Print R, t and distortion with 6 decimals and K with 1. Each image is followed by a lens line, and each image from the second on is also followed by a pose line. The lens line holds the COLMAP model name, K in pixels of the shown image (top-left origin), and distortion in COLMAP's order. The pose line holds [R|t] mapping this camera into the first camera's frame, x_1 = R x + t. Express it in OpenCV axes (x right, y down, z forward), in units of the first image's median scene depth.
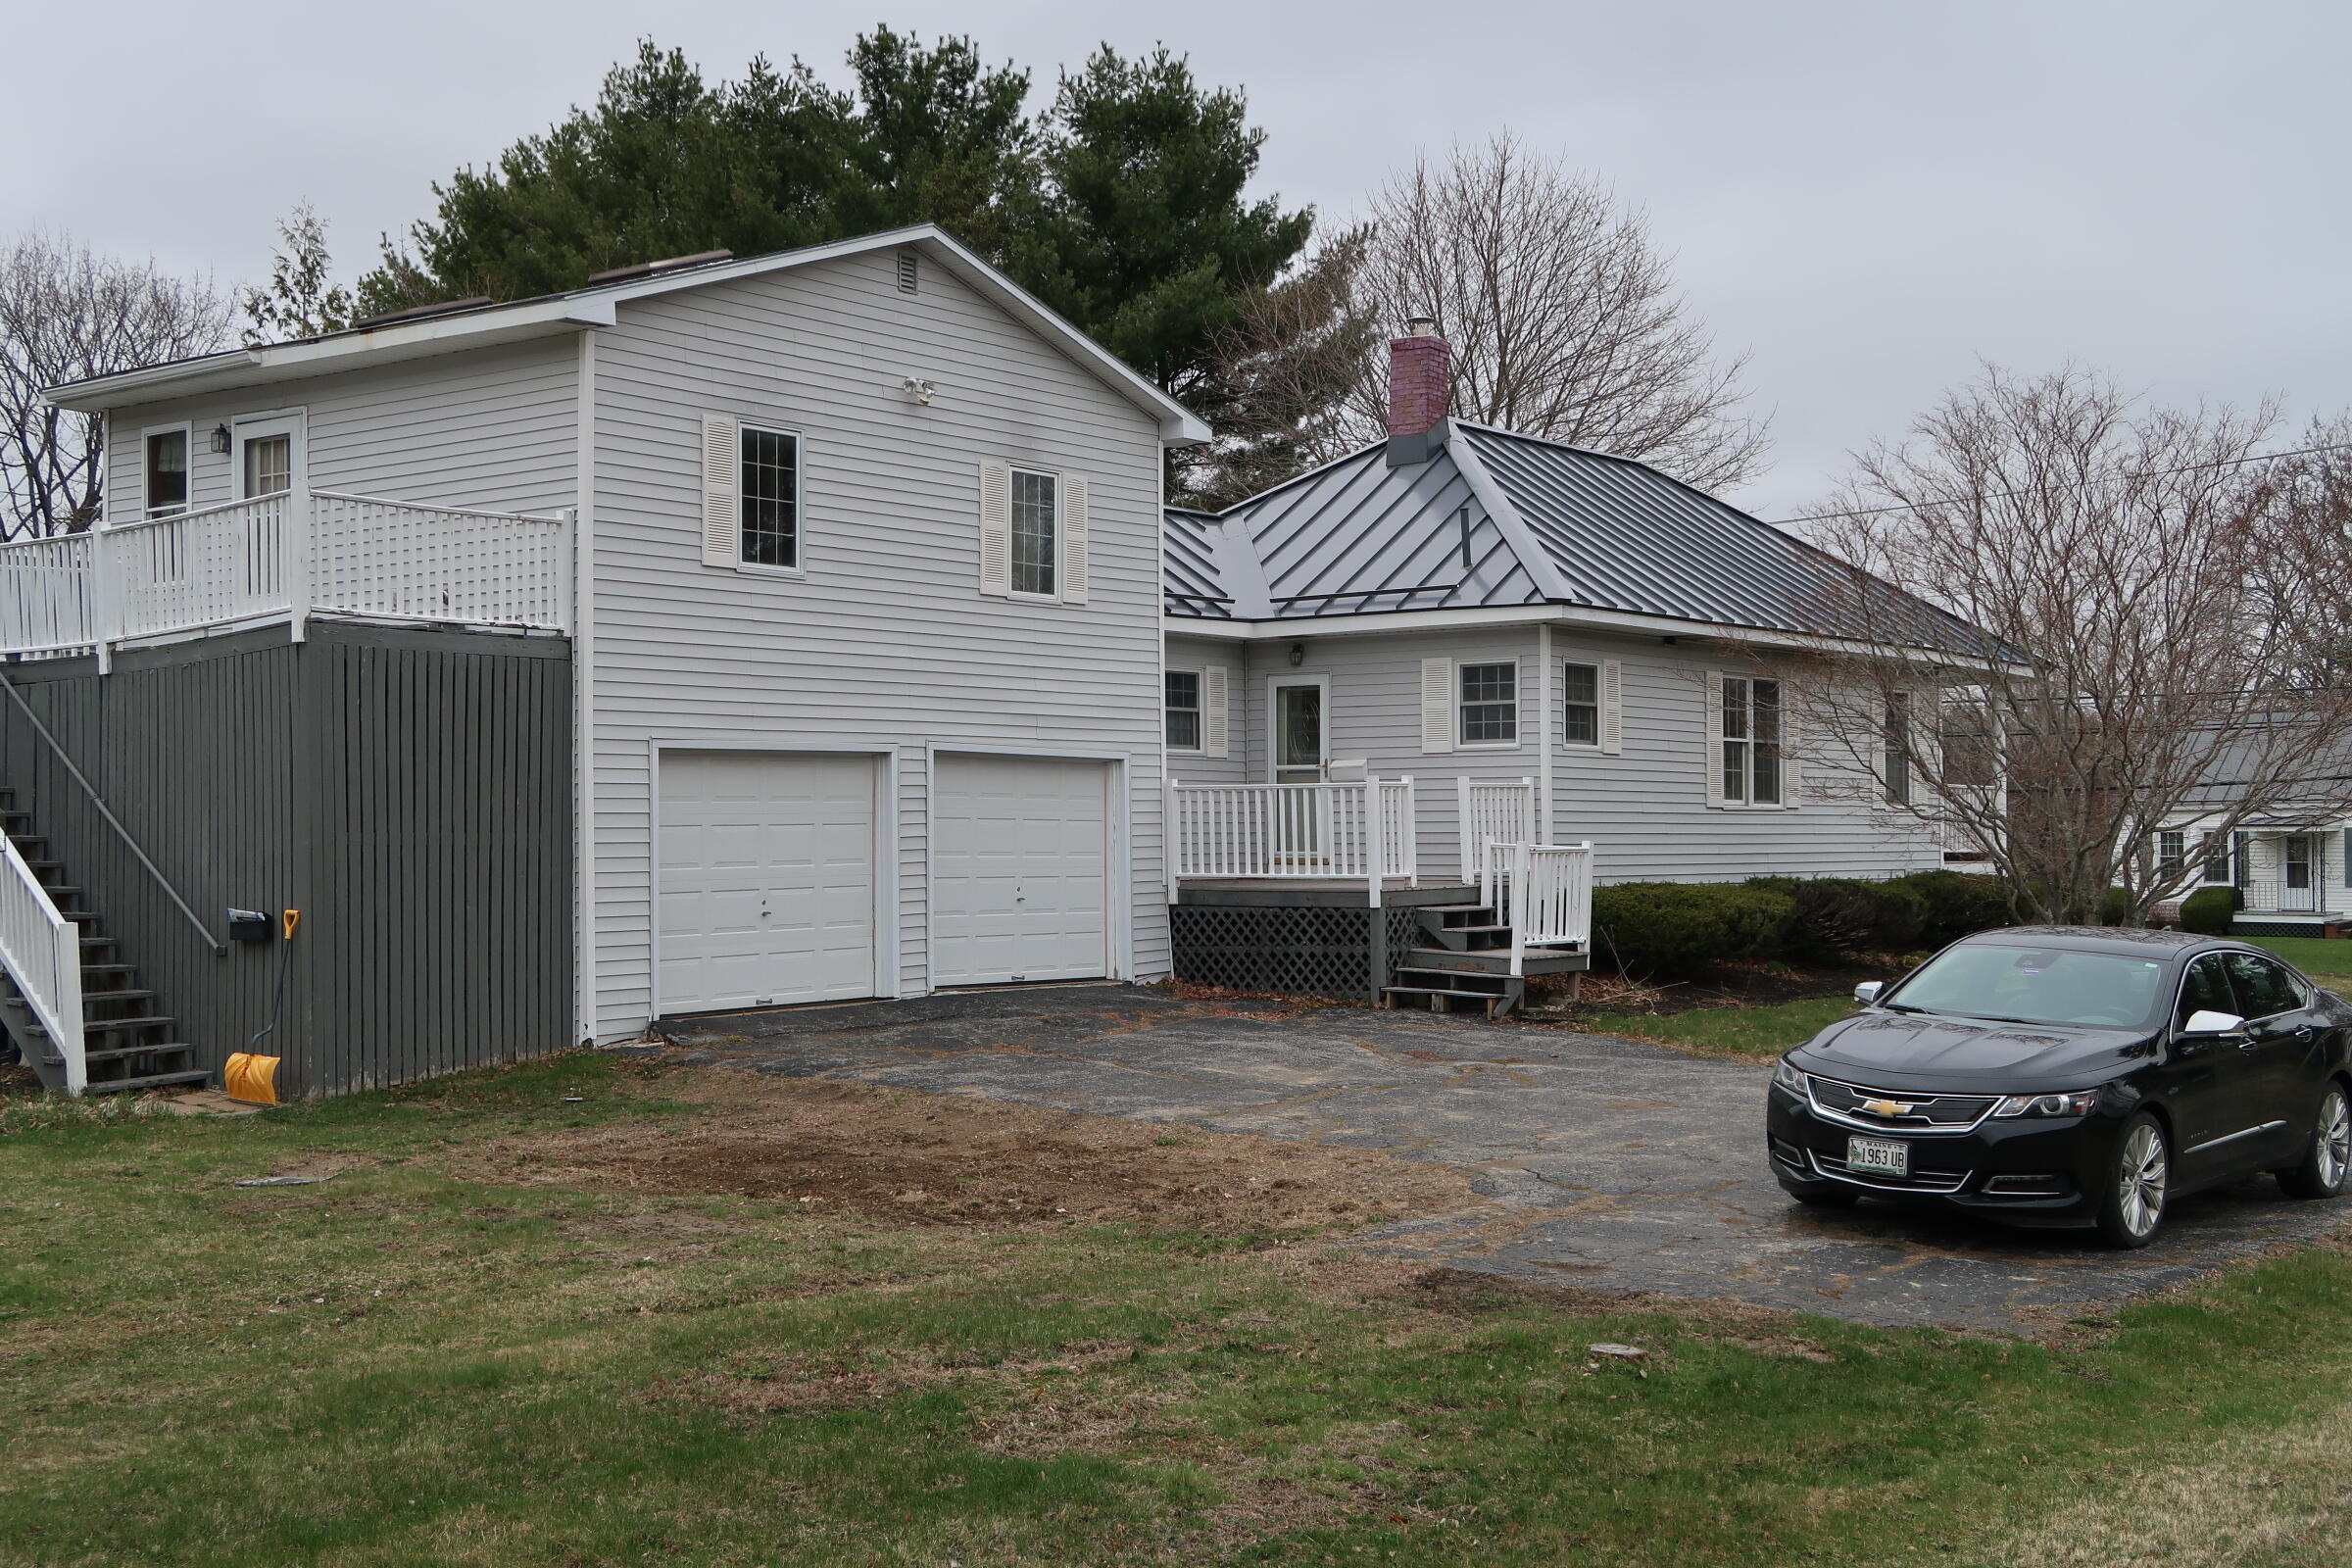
lens RADIAL K [[2741.3, 0, 1176.0], [0, 2741.3, 784.0], [0, 0, 1]] dist [0.010945, -0.004650]
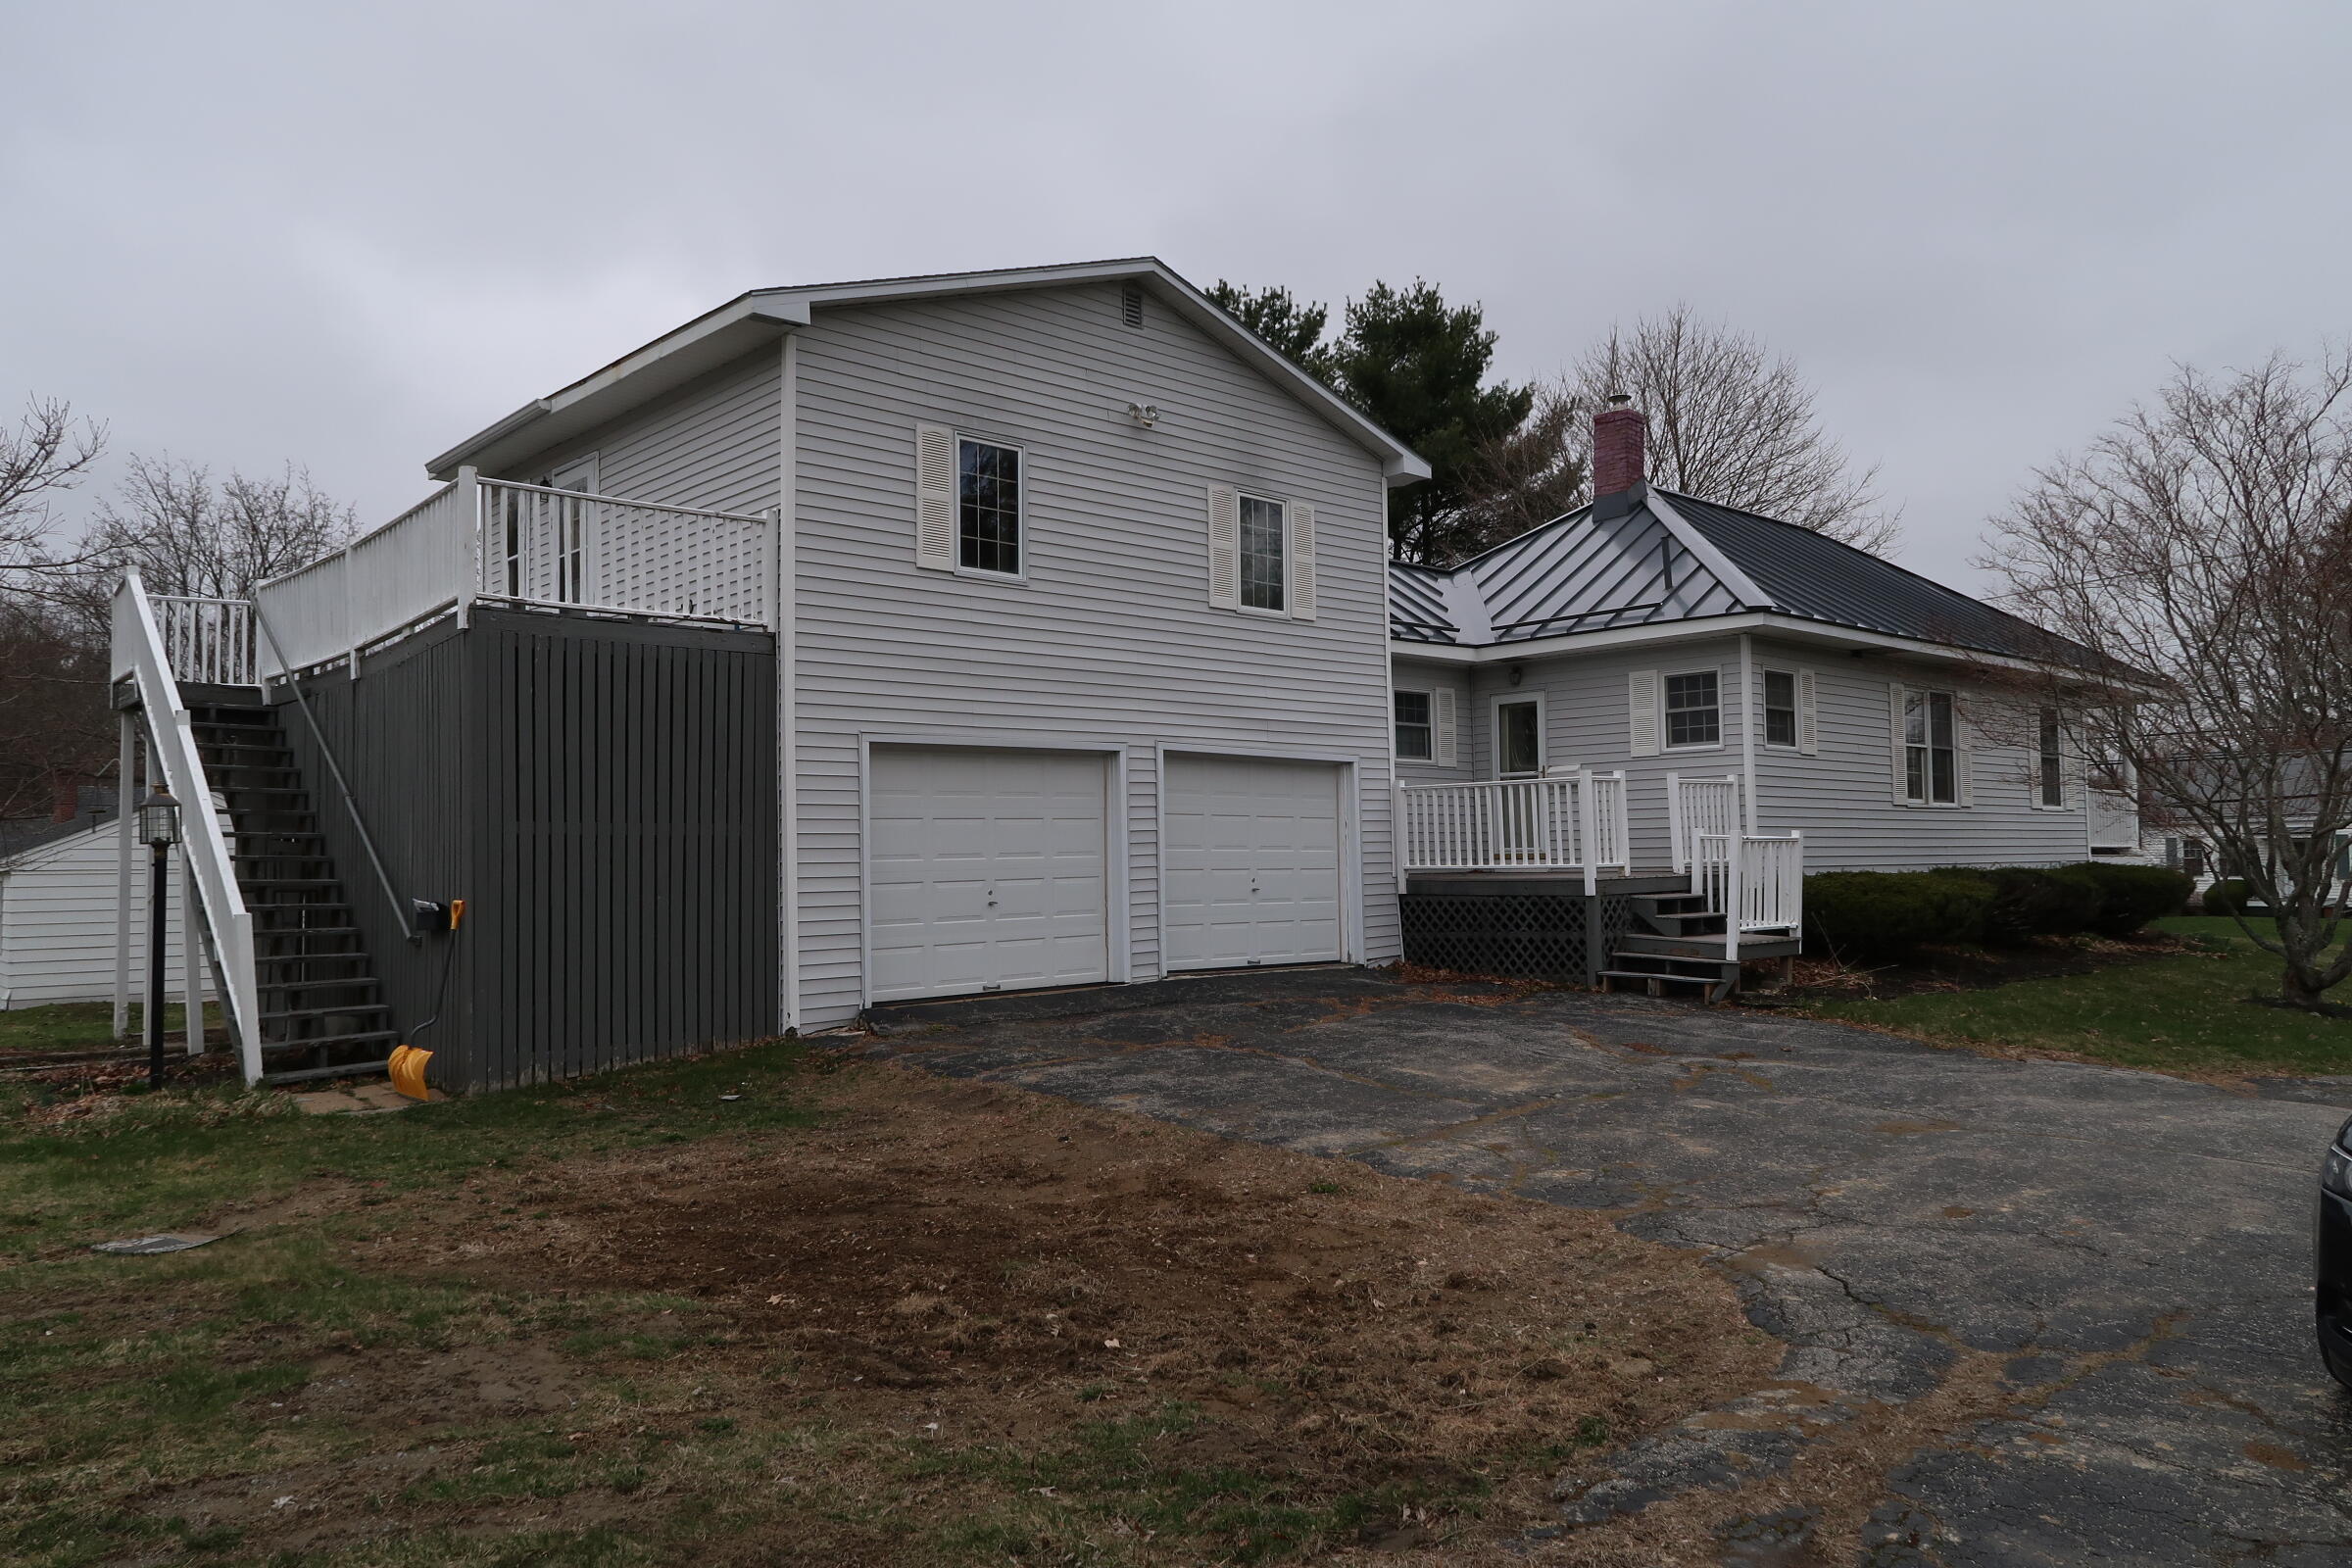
lens RADIAL K [[1627.7, 0, 1176.0], [0, 1627.7, 784.0], [0, 0, 1]] dist [-0.027266, 0.001550]
pose [[0.984362, -0.017162, -0.175317, 0.026742], [0.012306, 0.999511, -0.028746, 0.018618], [0.175725, 0.026139, 0.984092, 0.364864]]
